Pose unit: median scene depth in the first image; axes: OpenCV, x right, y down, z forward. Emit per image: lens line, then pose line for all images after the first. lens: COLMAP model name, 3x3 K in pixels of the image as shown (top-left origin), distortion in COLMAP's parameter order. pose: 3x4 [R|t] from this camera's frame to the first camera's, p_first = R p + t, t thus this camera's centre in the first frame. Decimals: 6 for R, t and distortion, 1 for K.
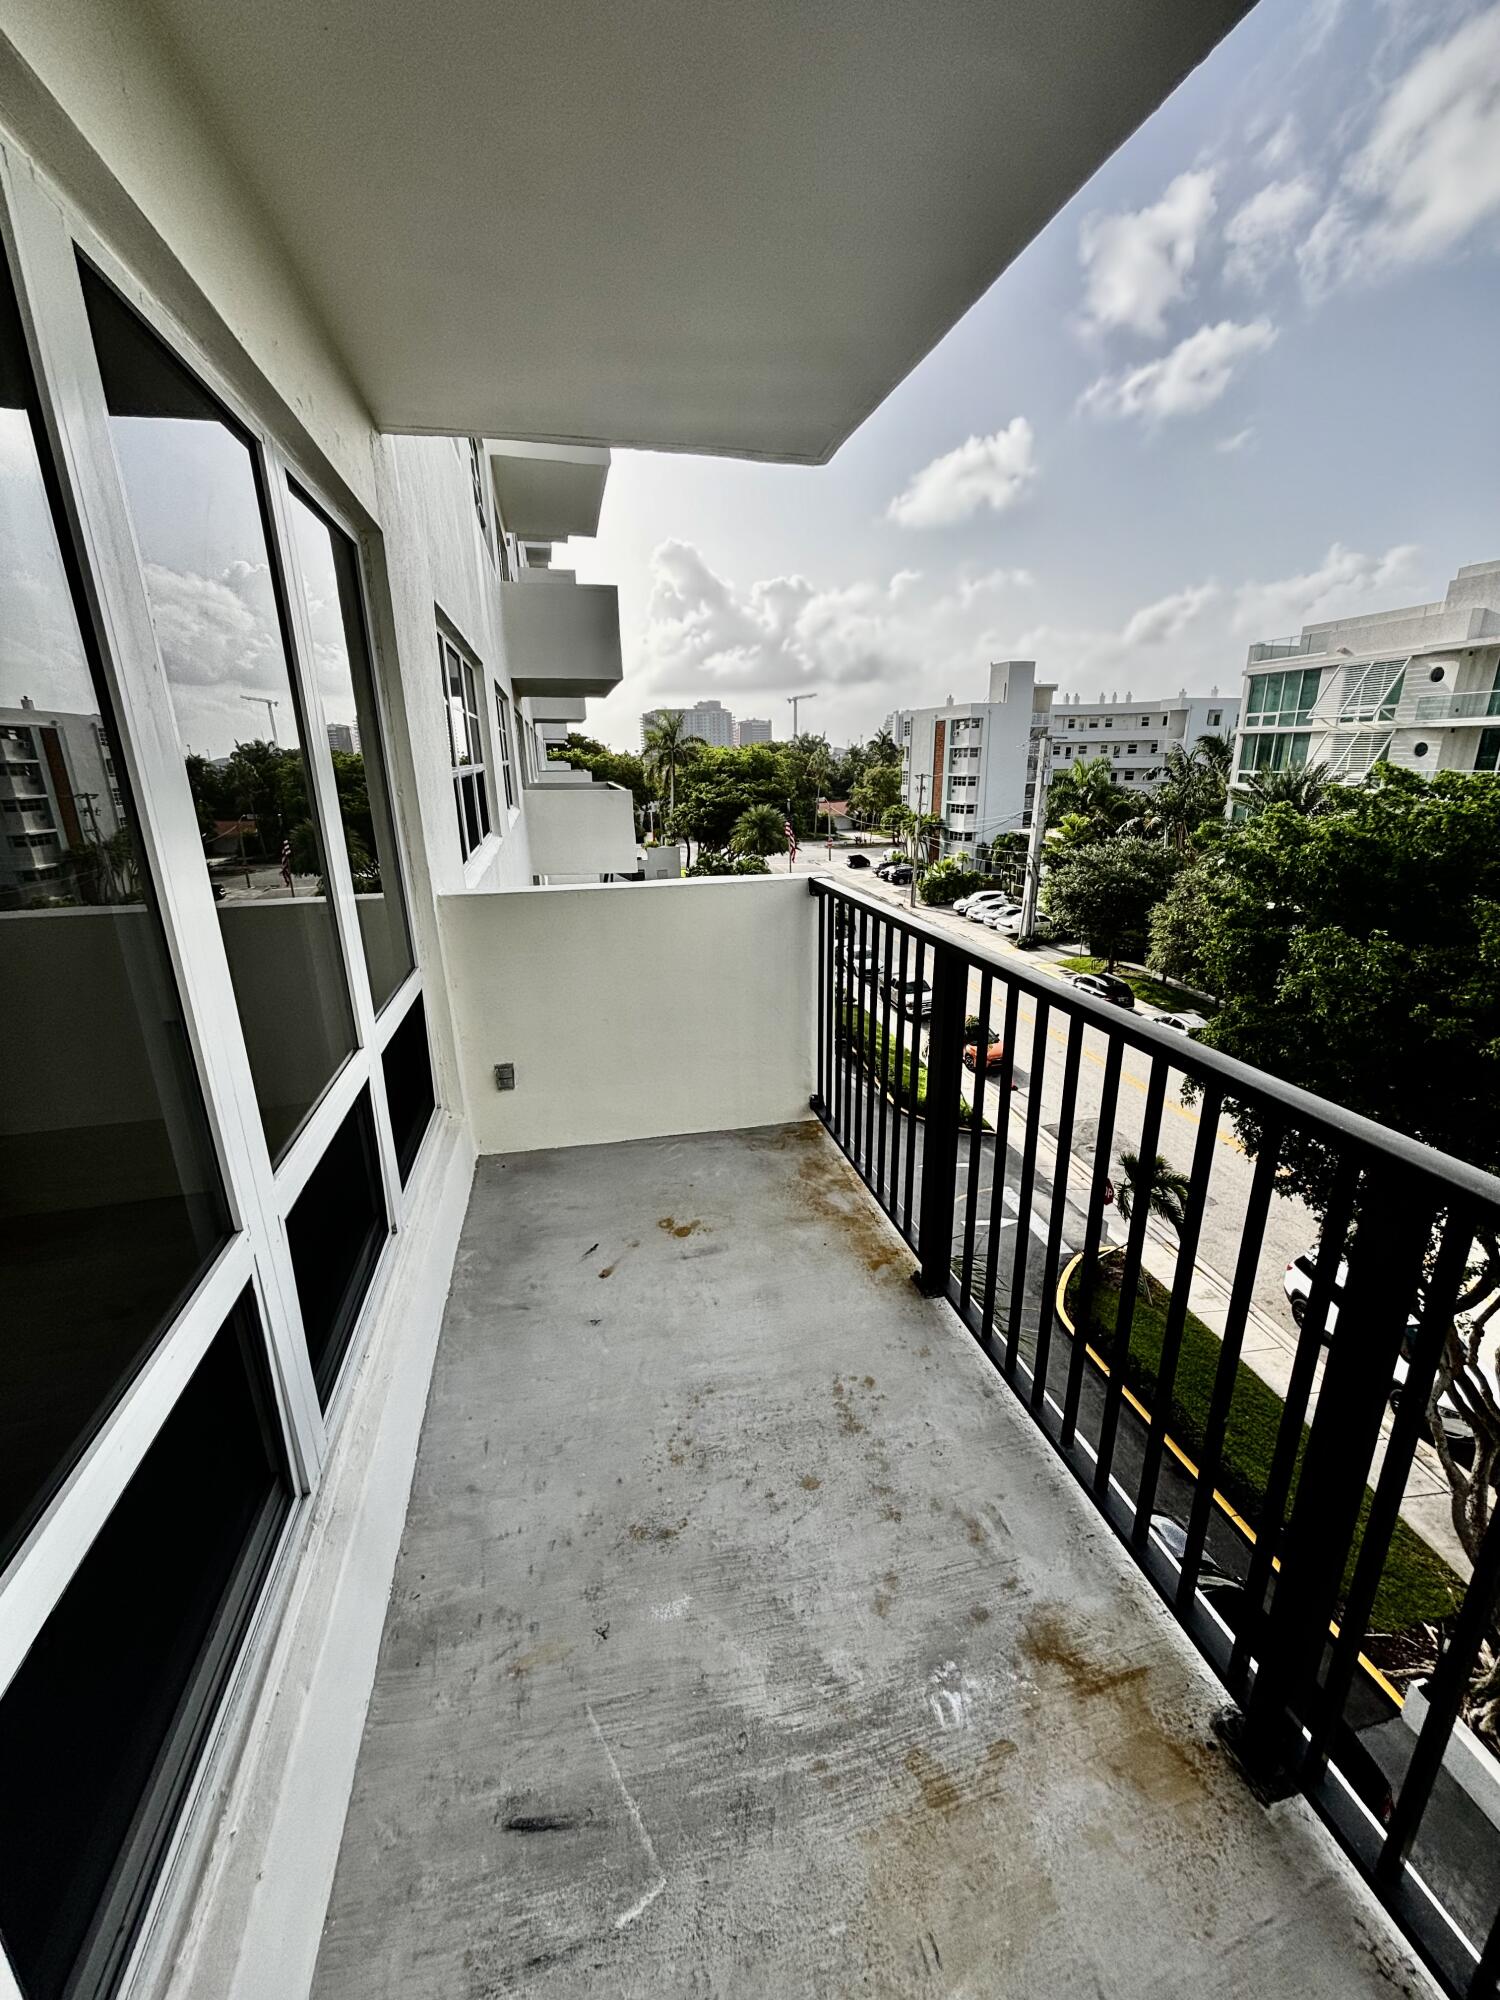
lens RADIAL K [[799.2, 0, 748.6], [0, 799.2, 996.1], [0, 0, 1]] dist [0.004874, -0.001310]
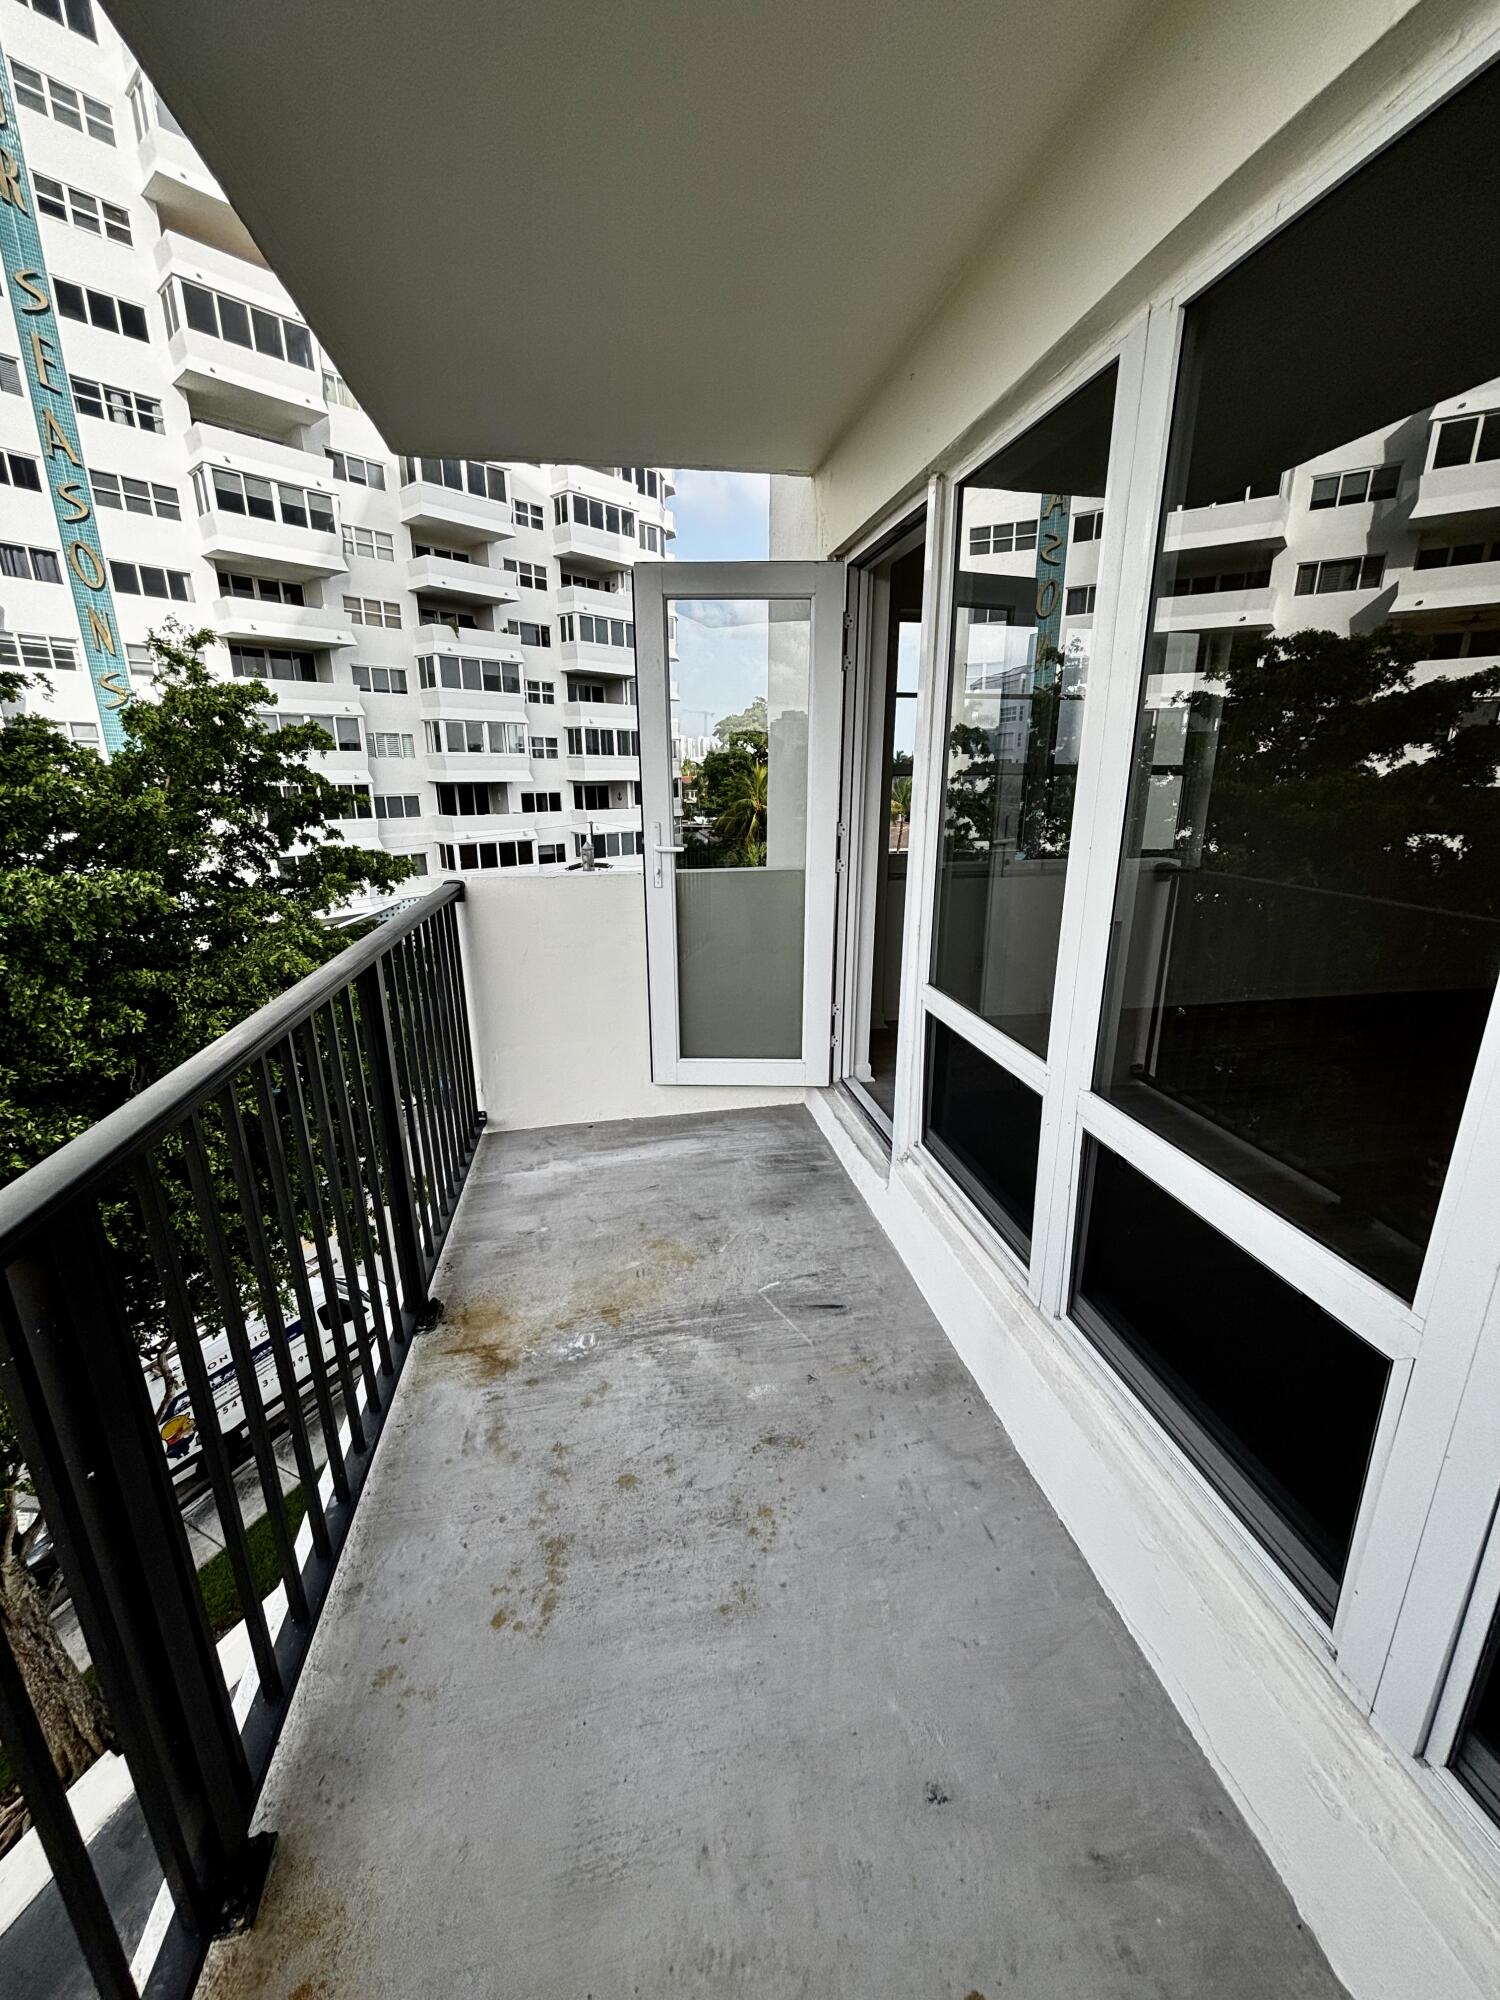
lens RADIAL K [[799.2, 0, 760.6], [0, 799.2, 987.8], [0, 0, 1]] dist [0.004874, -0.001310]
pose [[-0.999163, 0.003217, 0.040769, -0.156617], [0.024484, 0.845547, 0.533339, -0.512486], [-0.032757, 0.533891, -0.844919, 1.833529]]
